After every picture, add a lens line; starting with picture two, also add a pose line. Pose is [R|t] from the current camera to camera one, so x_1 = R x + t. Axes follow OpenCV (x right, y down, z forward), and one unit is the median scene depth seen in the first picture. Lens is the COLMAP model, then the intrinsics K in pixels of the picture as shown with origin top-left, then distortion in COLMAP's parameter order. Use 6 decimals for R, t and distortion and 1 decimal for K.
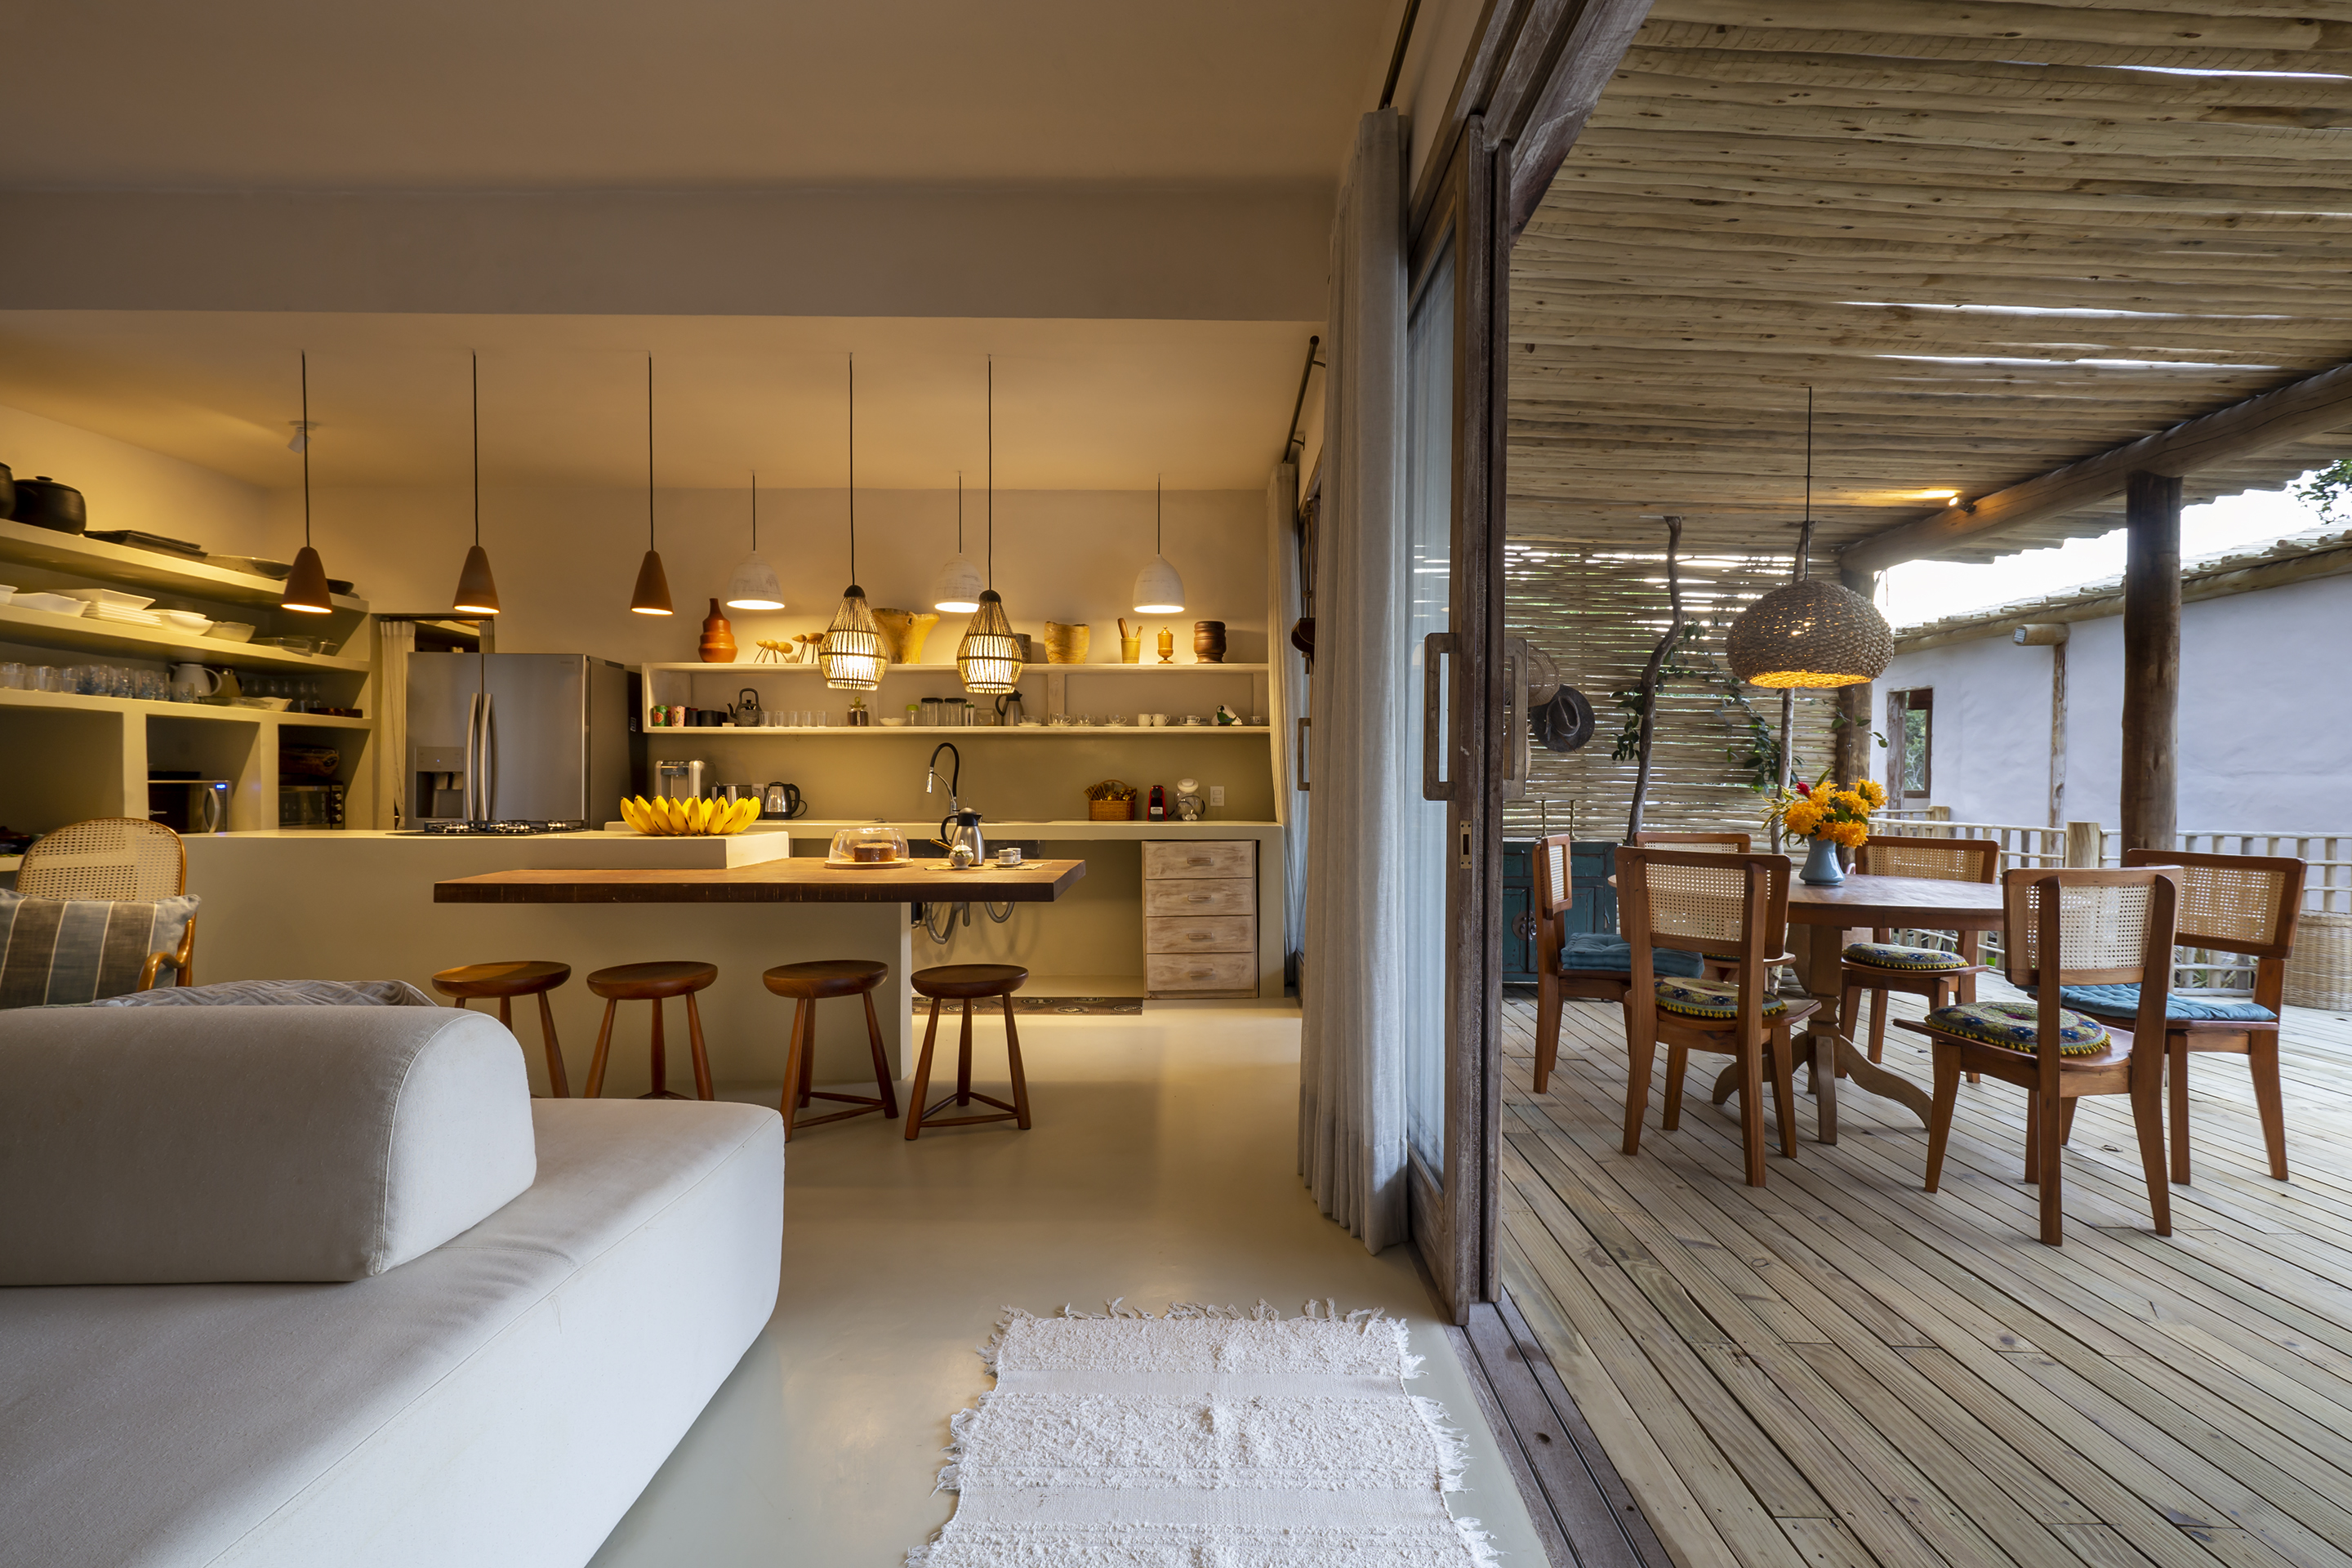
lens RADIAL K [[1079.8, 0, 1200.4], [0, 1079.8, 800.0], [0, 0, 1]] dist [0.008766, -0.000320]
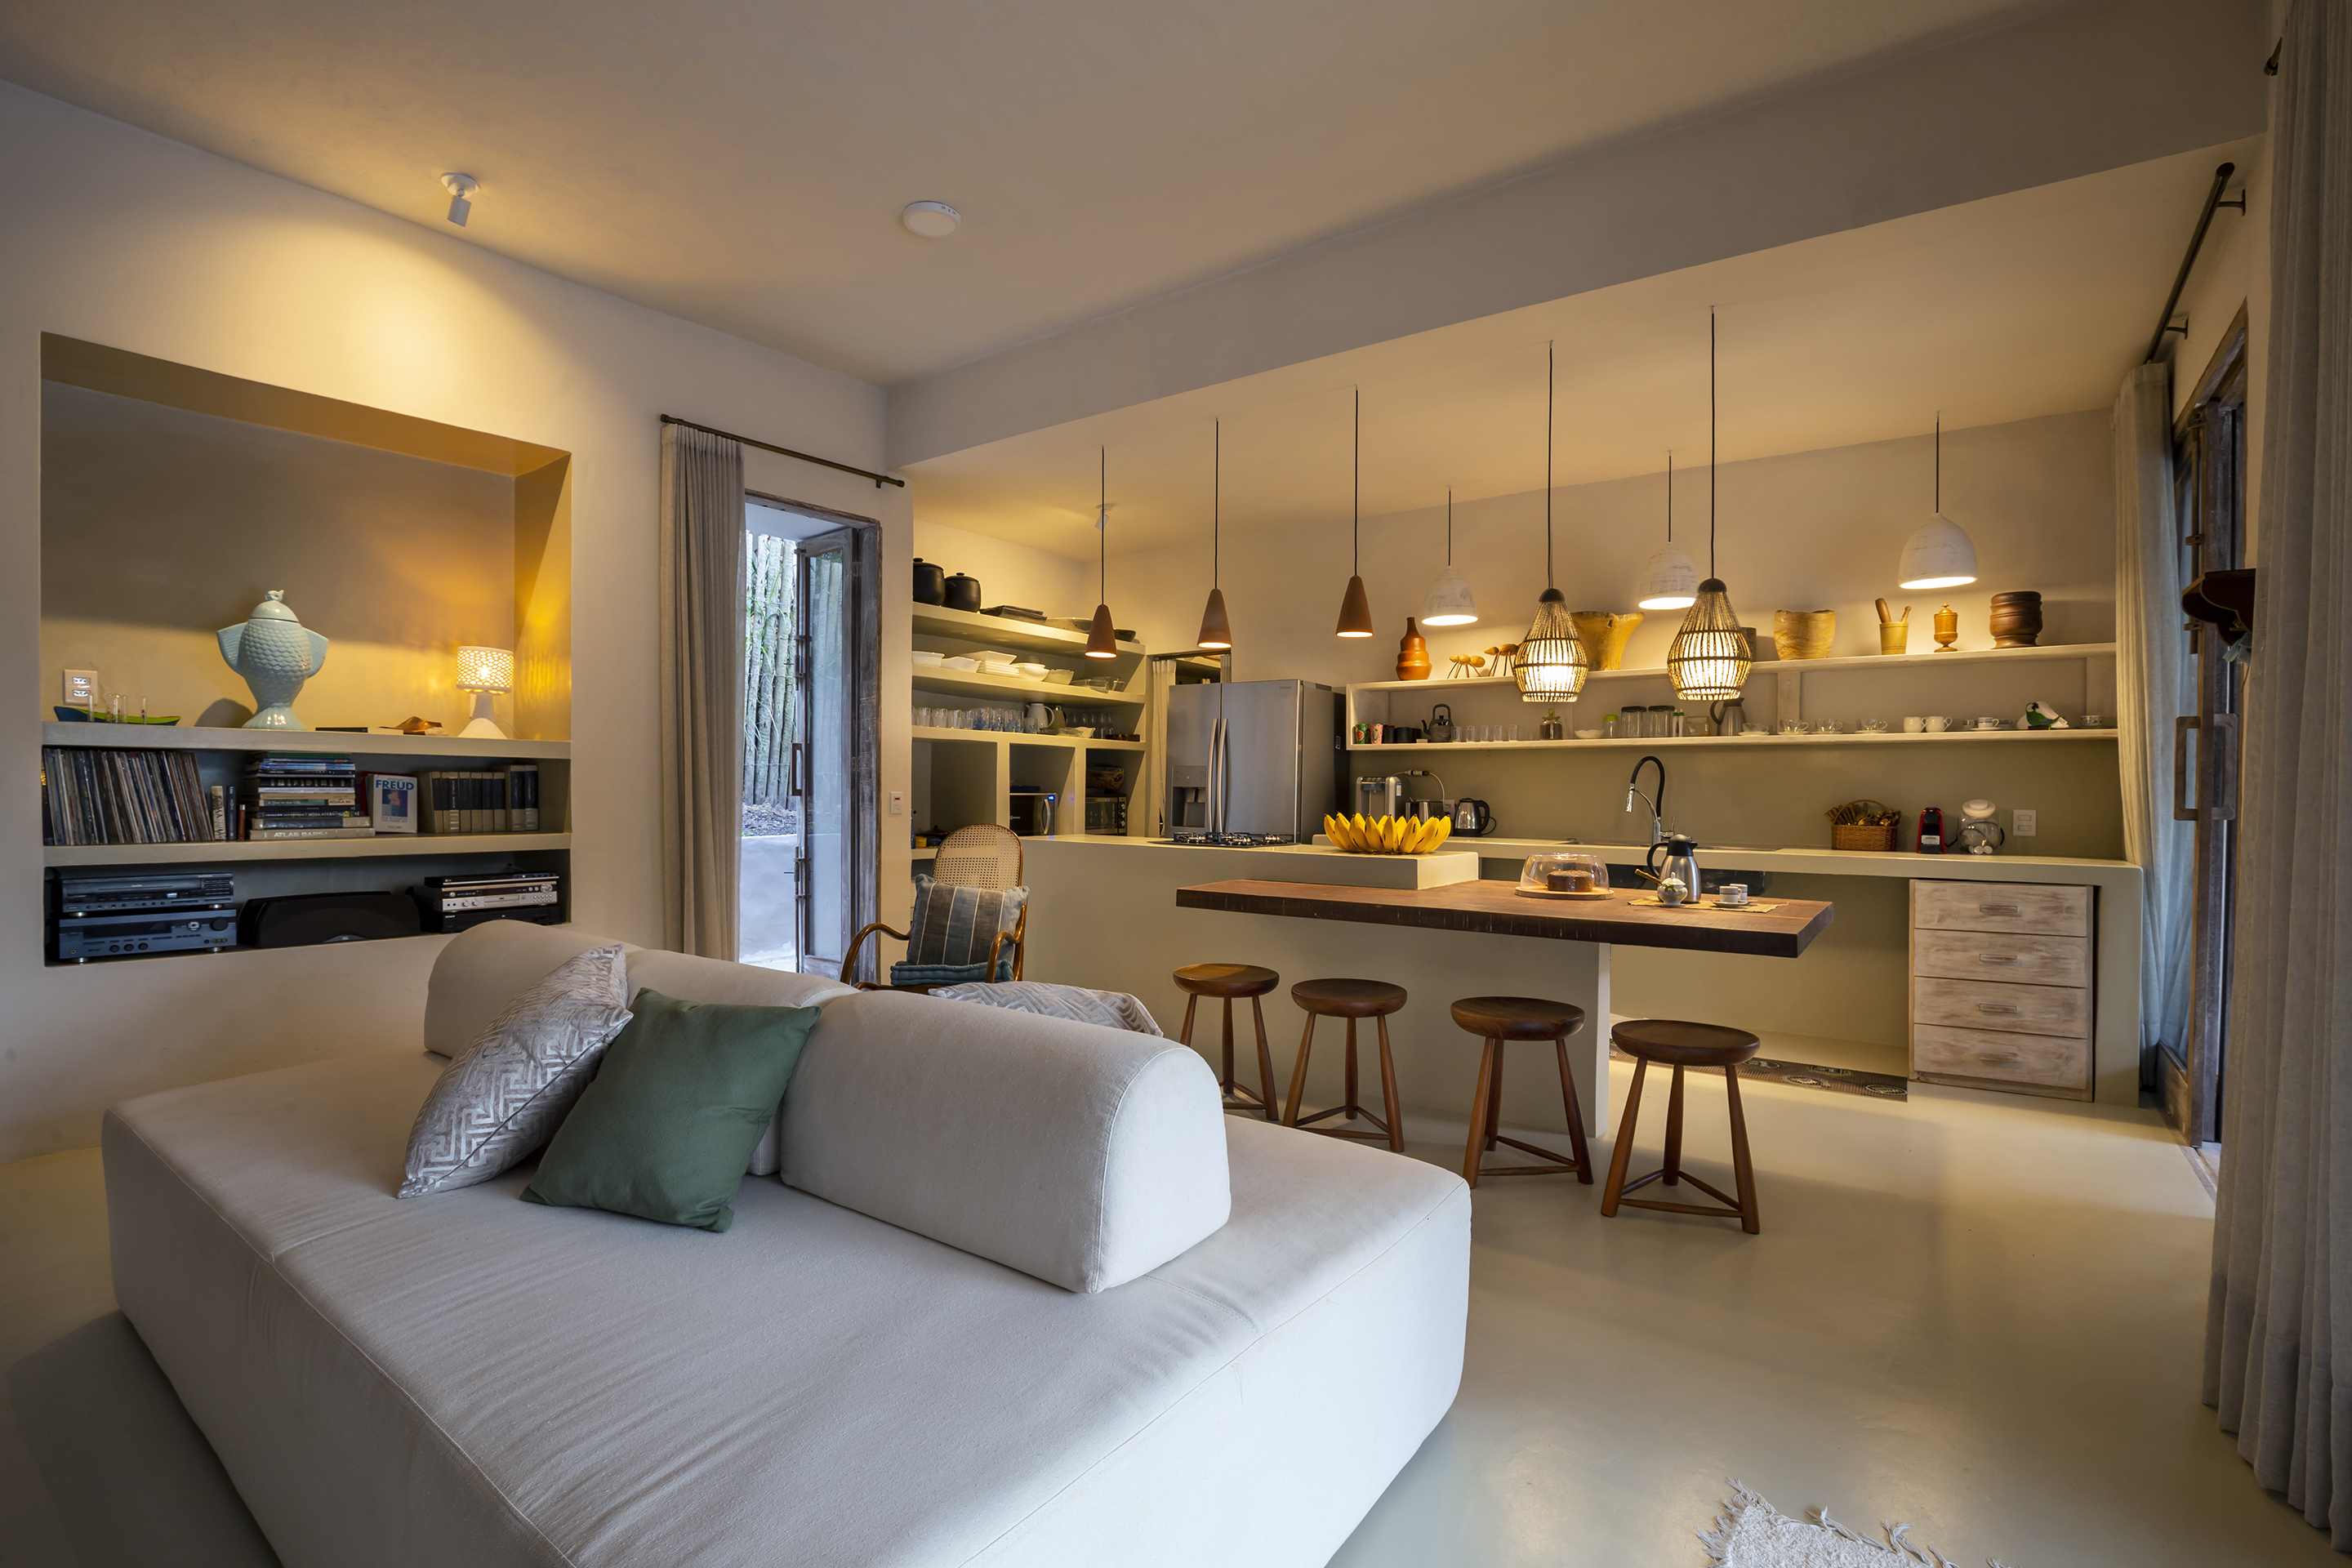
lens RADIAL K [[1084.7, 0, 1173.9], [0, 1084.7, 802.3], [0, 0, 1]] dist [-0.030193, 0.000168]
pose [[0.804191, 0.012604, -0.594237, -0.024173], [-0.016436, 0.999864, -0.001036, -0.008469], [0.594144, 0.010600, 0.804289, 0.056584]]
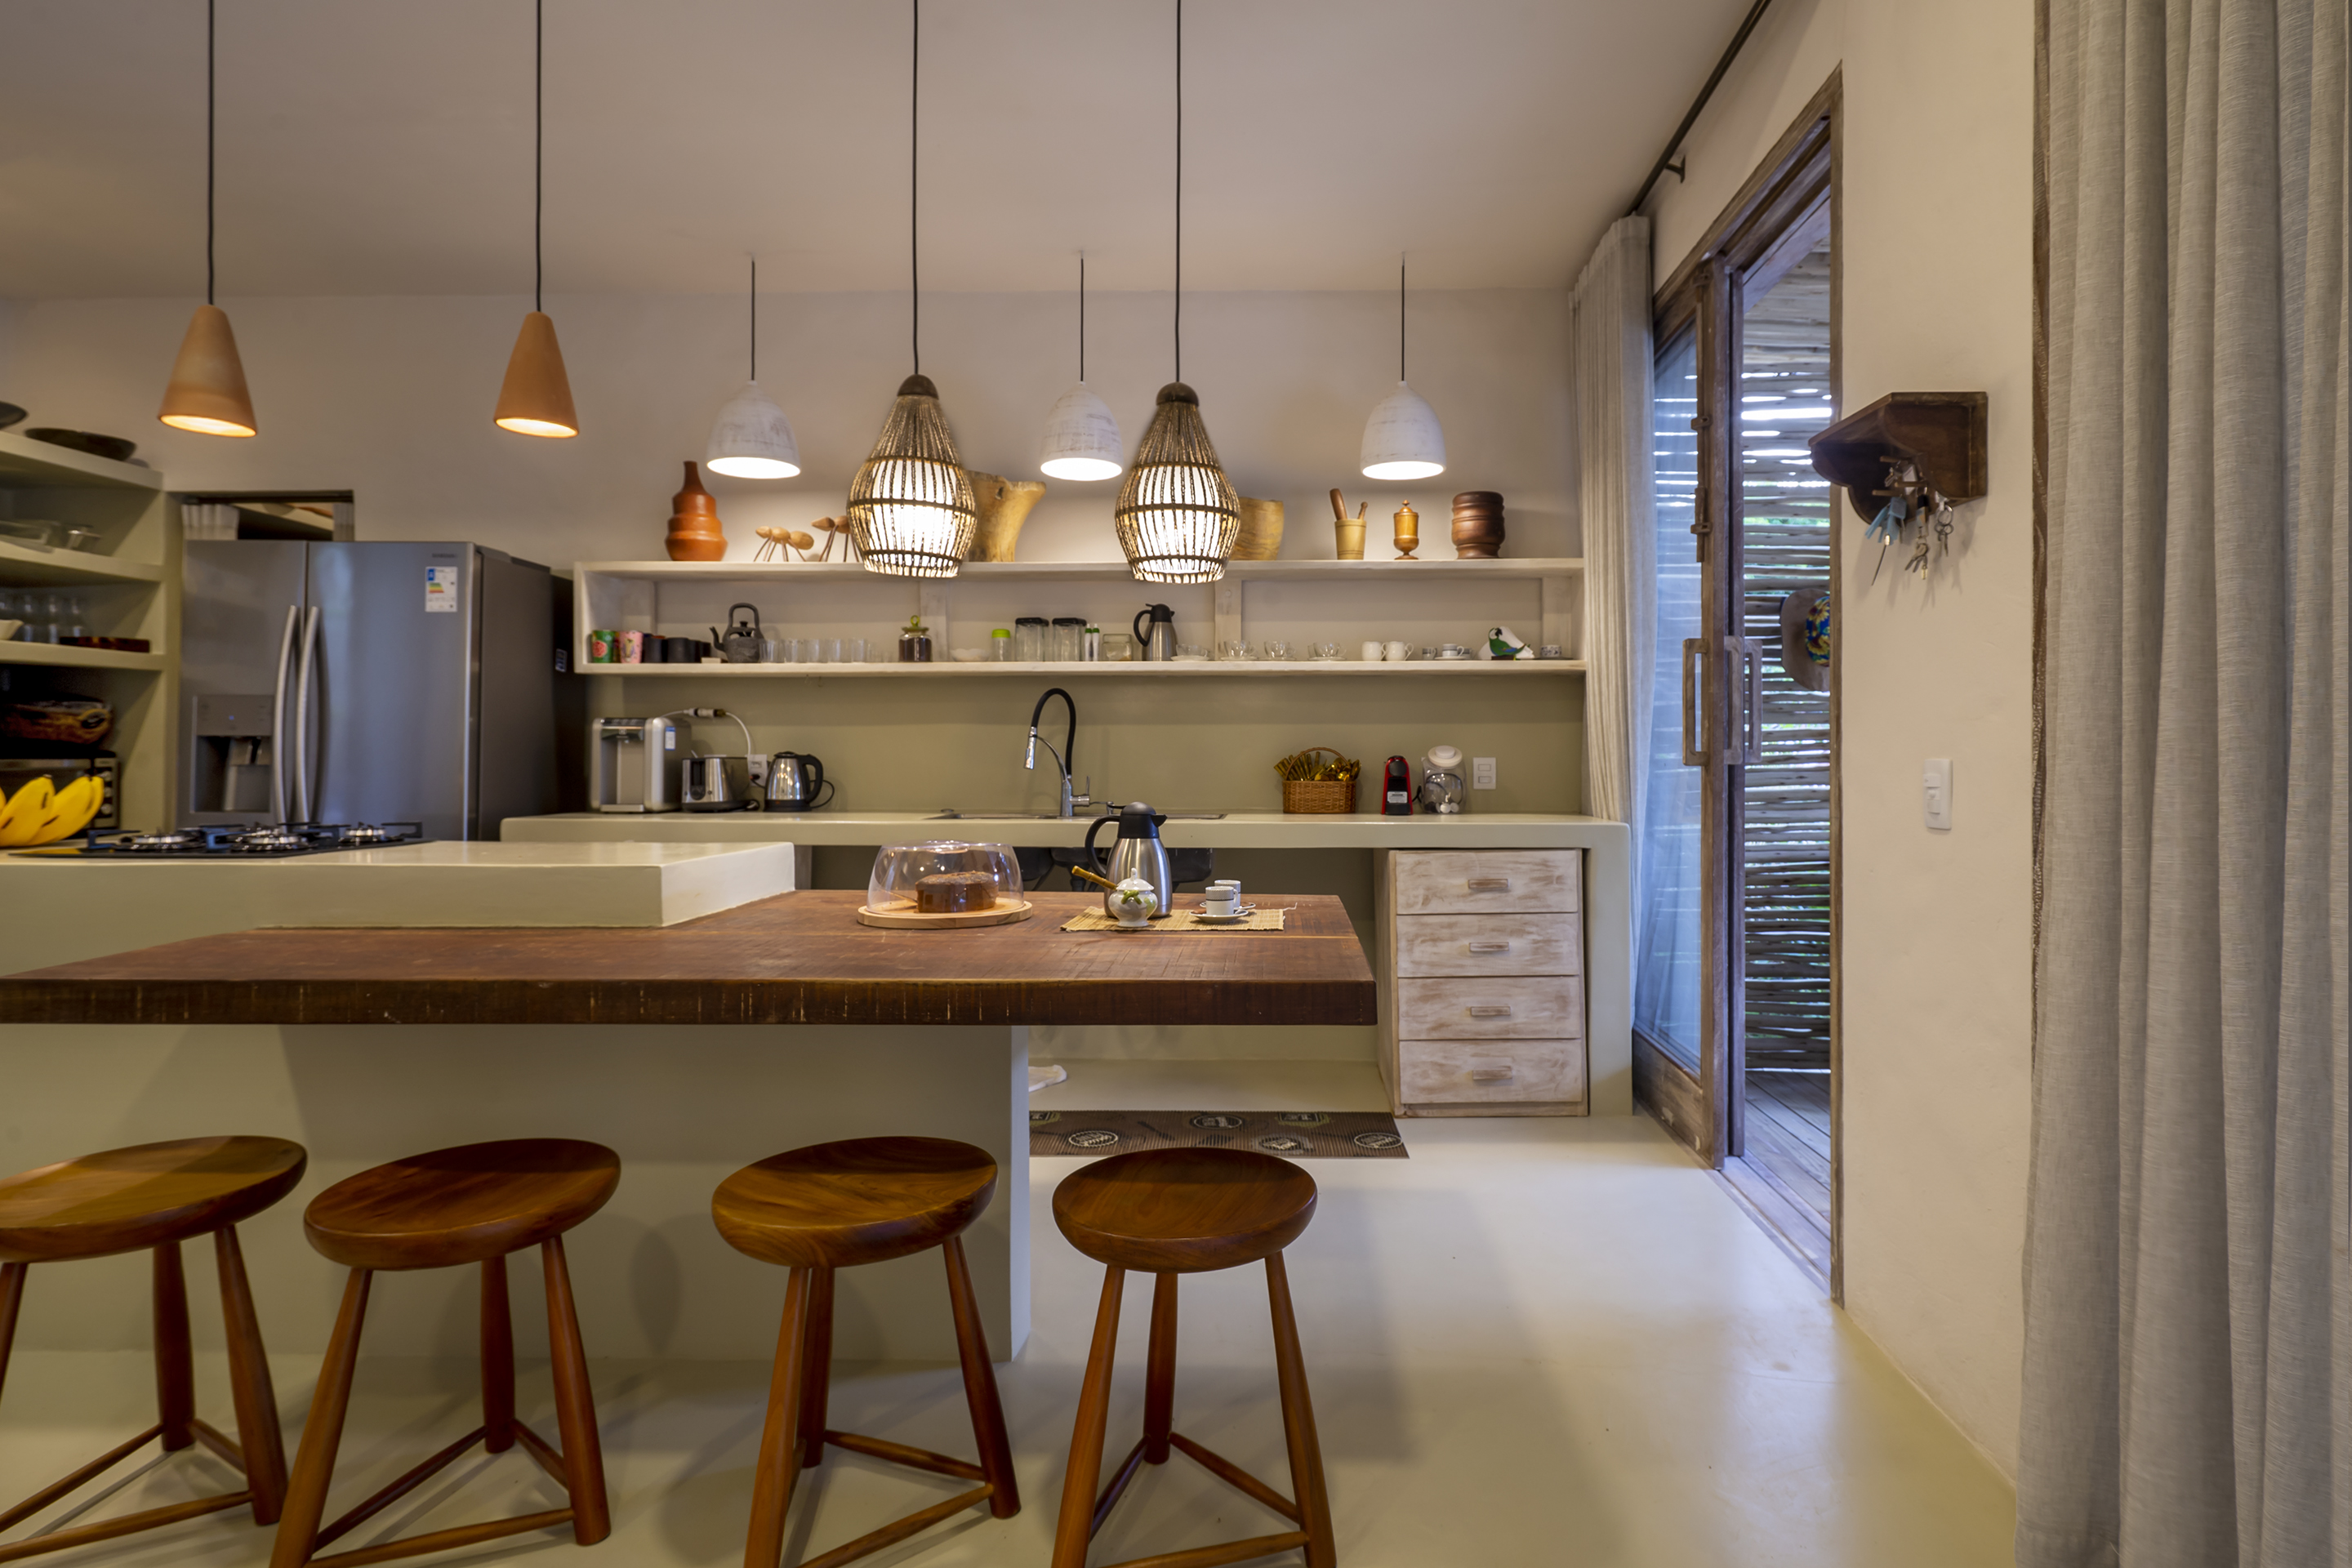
lens RADIAL K [[1219.0, 0, 1261.8], [0, 1219.0, 749.8], [0, 0, 1]] dist [-0.000664, 0.000226]
pose [[0.999814, -0.001324, -0.019262, -0.115218], [0.000972, 0.999833, -0.018231, -0.005252], [0.019283, 0.018209, 0.999648, 0.335337]]
